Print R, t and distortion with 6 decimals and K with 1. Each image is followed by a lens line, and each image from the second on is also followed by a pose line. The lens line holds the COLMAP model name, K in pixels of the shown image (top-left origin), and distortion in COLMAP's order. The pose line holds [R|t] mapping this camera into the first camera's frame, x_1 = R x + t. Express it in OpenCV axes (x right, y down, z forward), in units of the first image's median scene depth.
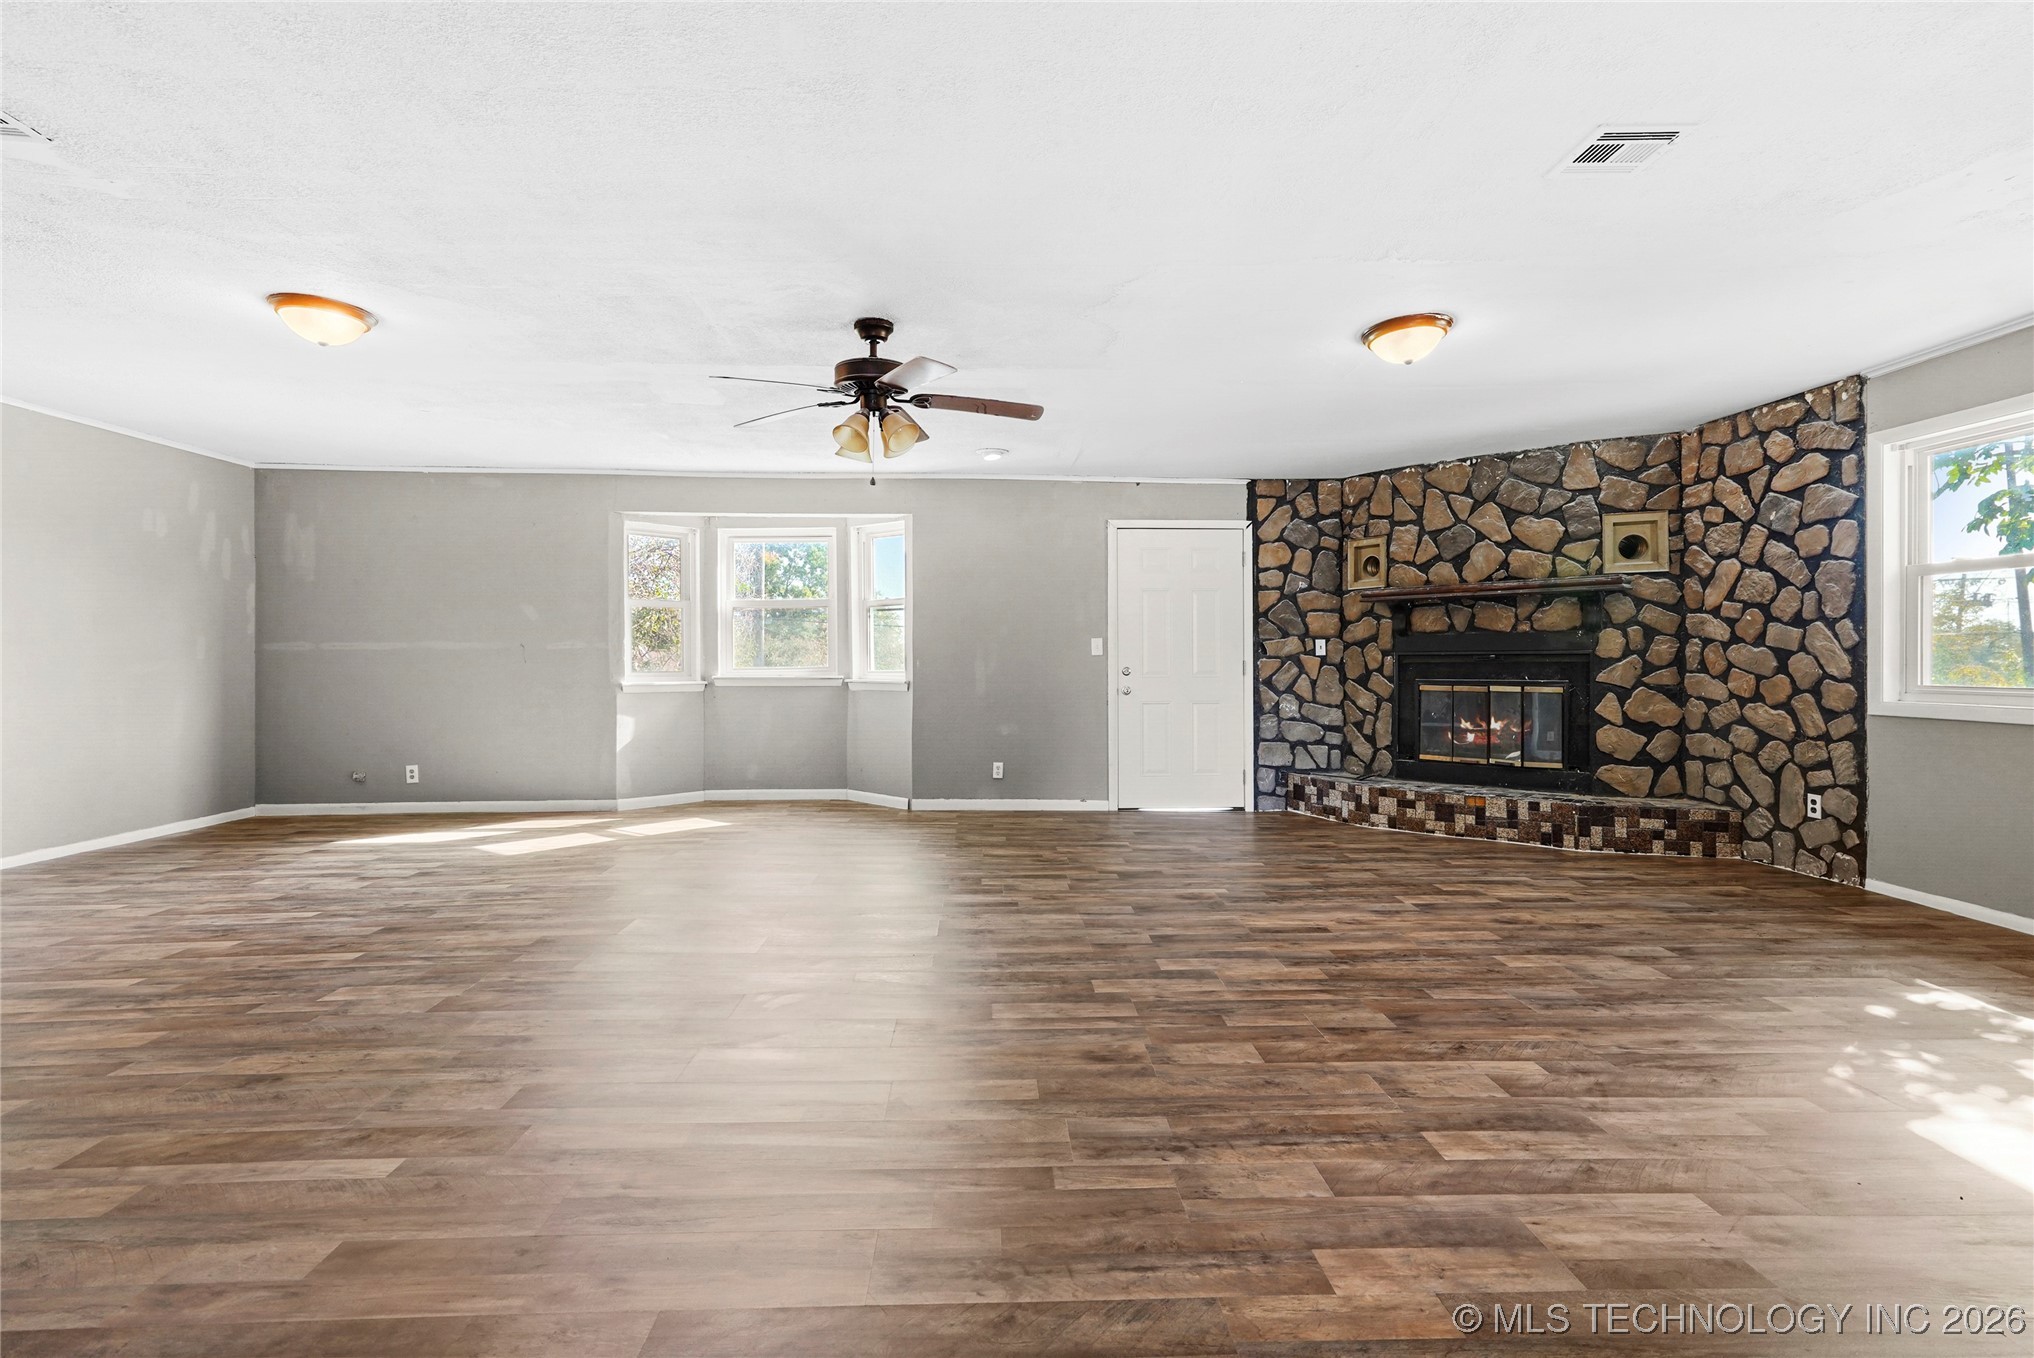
lens RADIAL K [[963.3, 0, 1036.4], [0, 963.3, 648.9], [0, 0, 1]] dist [0.000831, 0.006068]
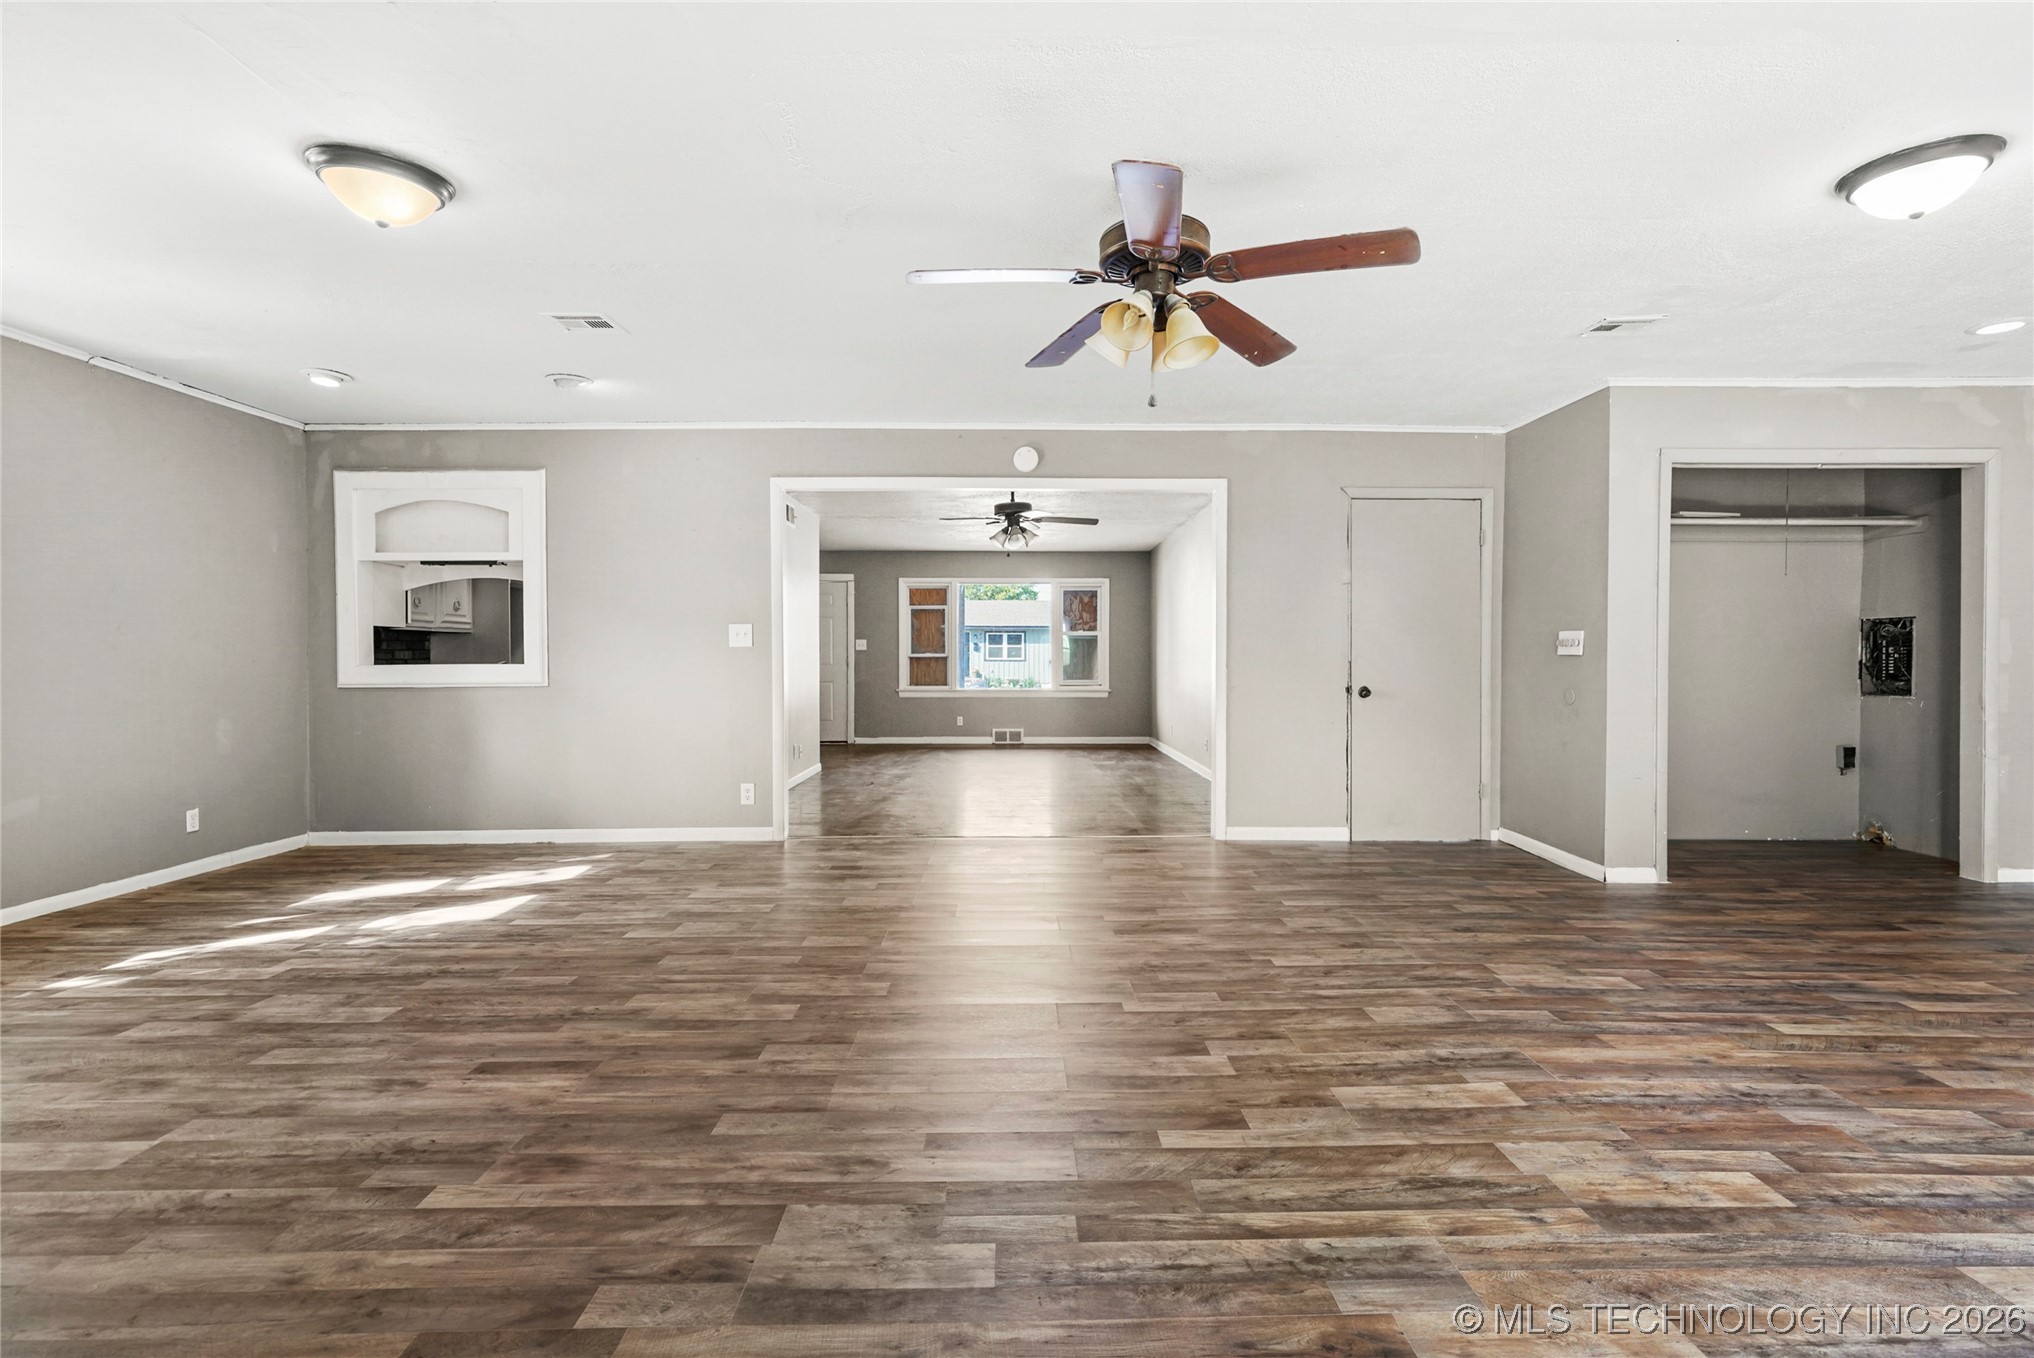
lens RADIAL K [[963.3, 0, 1033.2], [0, 963.3, 693.1], [0, 0, 1]] dist [0.000831, 0.006068]
pose [[-0.999233, -0.000651, 0.039142, -0.064905], [0.000479, 0.999583, 0.028871, 0.008661], [-0.039144, 0.028868, -0.998817, 0.995140]]
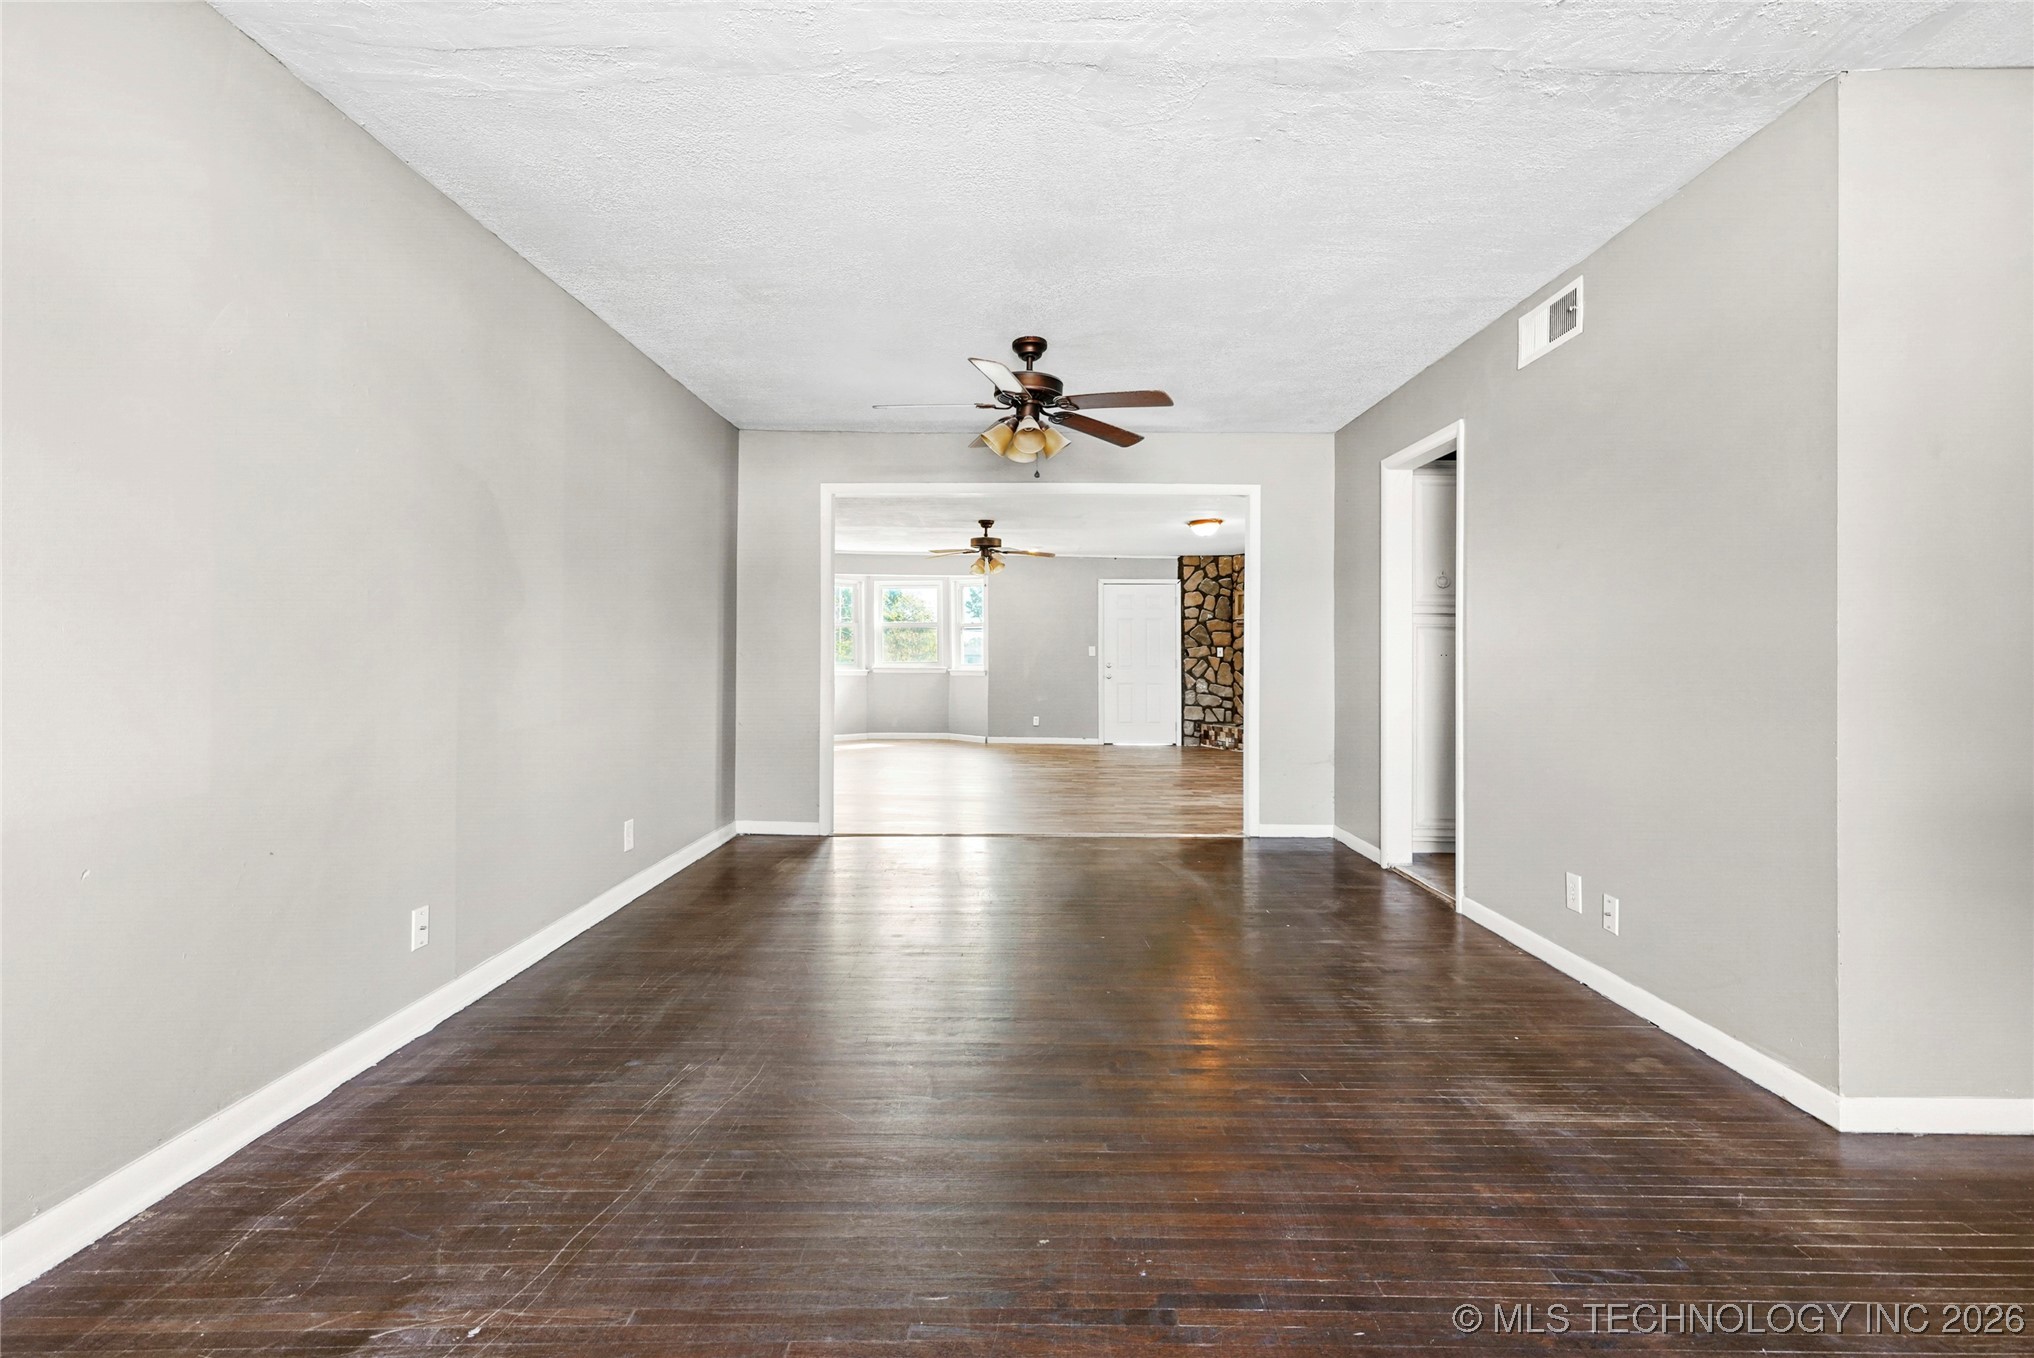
lens RADIAL K [[963.3, 0, 1028.3], [0, 963.3, 663.7], [0, 0, 1]] dist [0.000831, 0.006068]
pose [[0.999023, 0.001523, -0.044178, 0.027667], [-0.000986, 0.999925, 0.012182, -0.001460], [0.044193, -0.012127, 0.998949, -0.836248]]
